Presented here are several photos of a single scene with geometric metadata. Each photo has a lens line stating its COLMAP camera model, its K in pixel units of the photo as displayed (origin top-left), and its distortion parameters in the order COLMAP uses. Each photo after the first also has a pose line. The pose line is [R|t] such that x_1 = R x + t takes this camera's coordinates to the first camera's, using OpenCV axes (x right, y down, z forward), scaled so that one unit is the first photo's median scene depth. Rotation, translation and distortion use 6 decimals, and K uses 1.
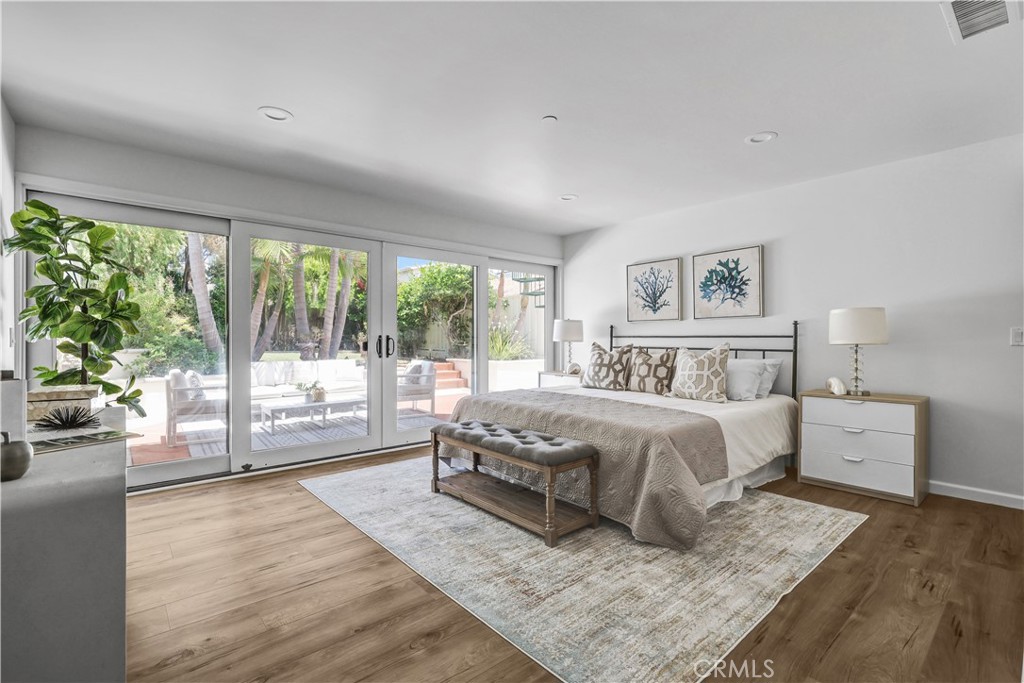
lens RADIAL K [[462.0, 0, 517.5], [0, 462.0, 340.8], [0, 0, 1]] dist [0.000735, 0.000249]
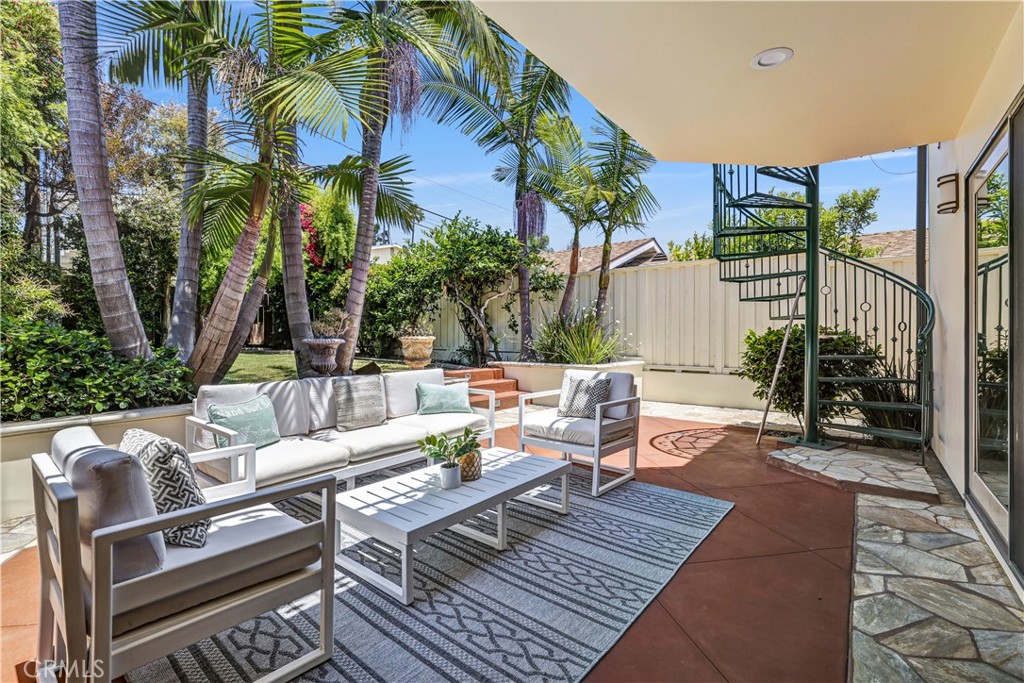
lens RADIAL K [[462.0, 0, 517.5], [0, 462.0, 340.8], [0, 0, 1]] dist [0.000735, 0.000249]
pose [[0.977726, -0.003299, 0.209861, -0.345521], [0.002415, 0.999987, 0.004470, 0.005574], [-0.209873, -0.003863, 0.977721, 0.431067]]
